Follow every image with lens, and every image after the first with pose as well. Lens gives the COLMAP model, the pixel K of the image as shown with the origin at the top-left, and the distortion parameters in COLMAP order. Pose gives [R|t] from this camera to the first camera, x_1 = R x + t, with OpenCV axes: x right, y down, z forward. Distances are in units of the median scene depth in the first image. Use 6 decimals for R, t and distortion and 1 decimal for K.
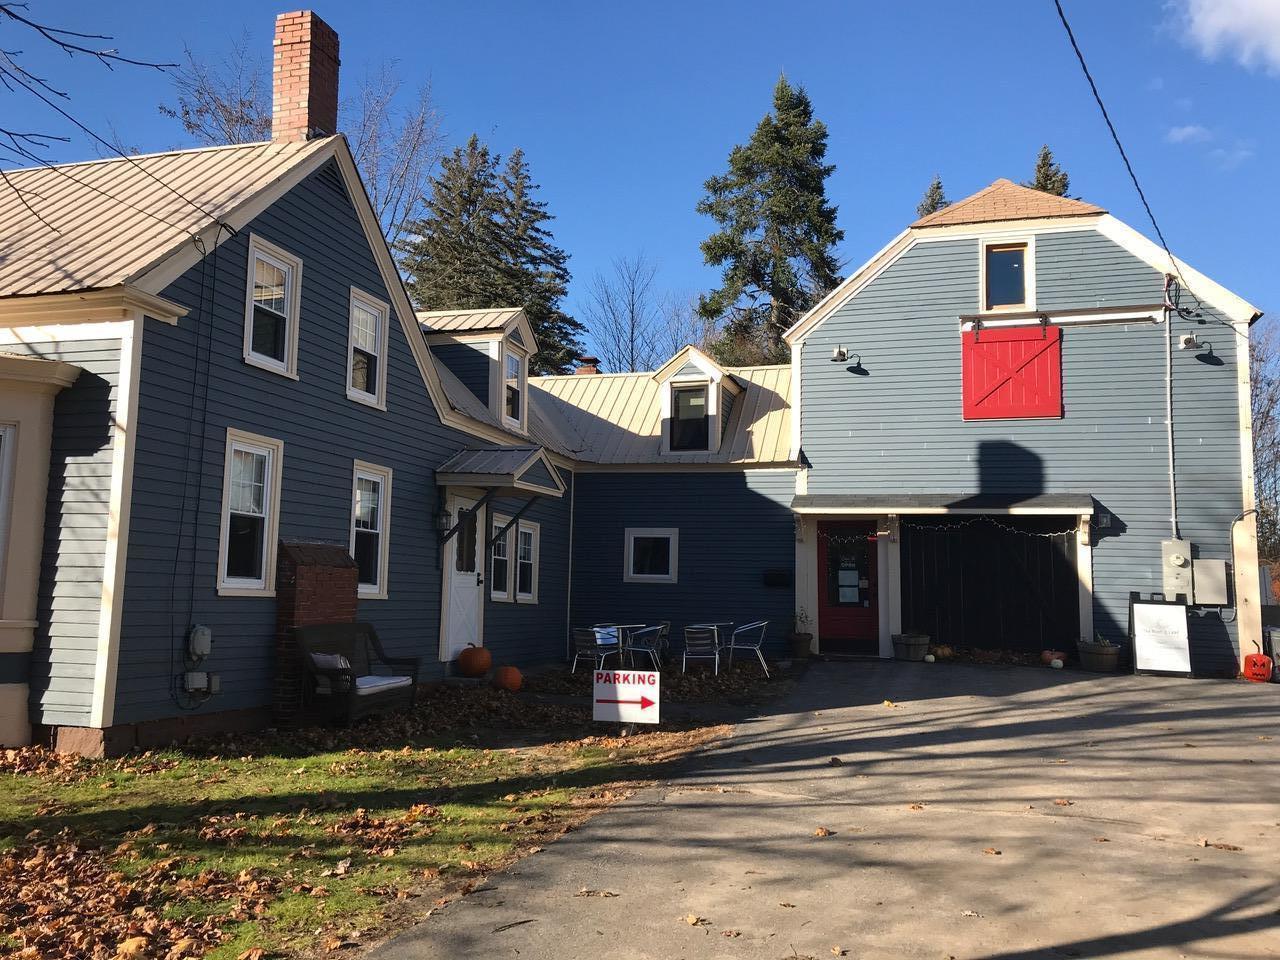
lens RADIAL K [[1044.4, 0, 640.0], [0, 1044.4, 480.0], [0, 0, 1]] dist [0.031897, -0.009079]
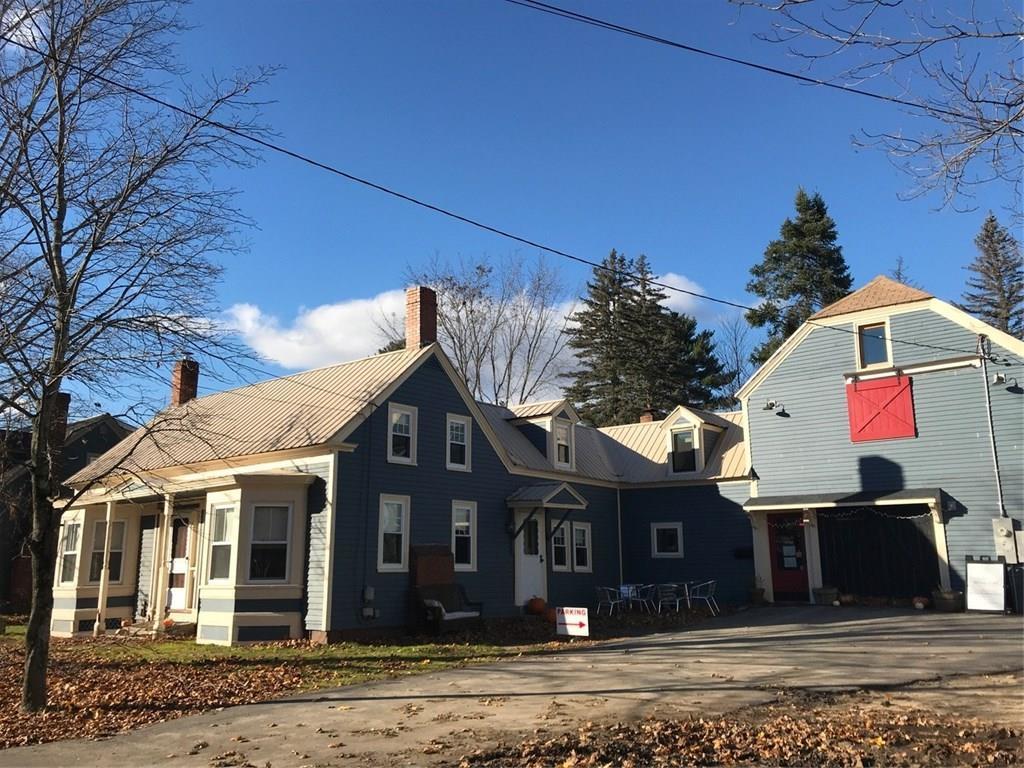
lens RADIAL K [[822.8, 0, 512.0], [0, 822.8, 368.1], [0, 0, 1]] dist [0.014746, -0.009681]
pose [[0.926417, -0.111729, -0.359538, 0.309687], [0.065456, 0.988206, -0.138432, -0.032101], [0.370765, 0.104712, 0.922805, -0.311329]]
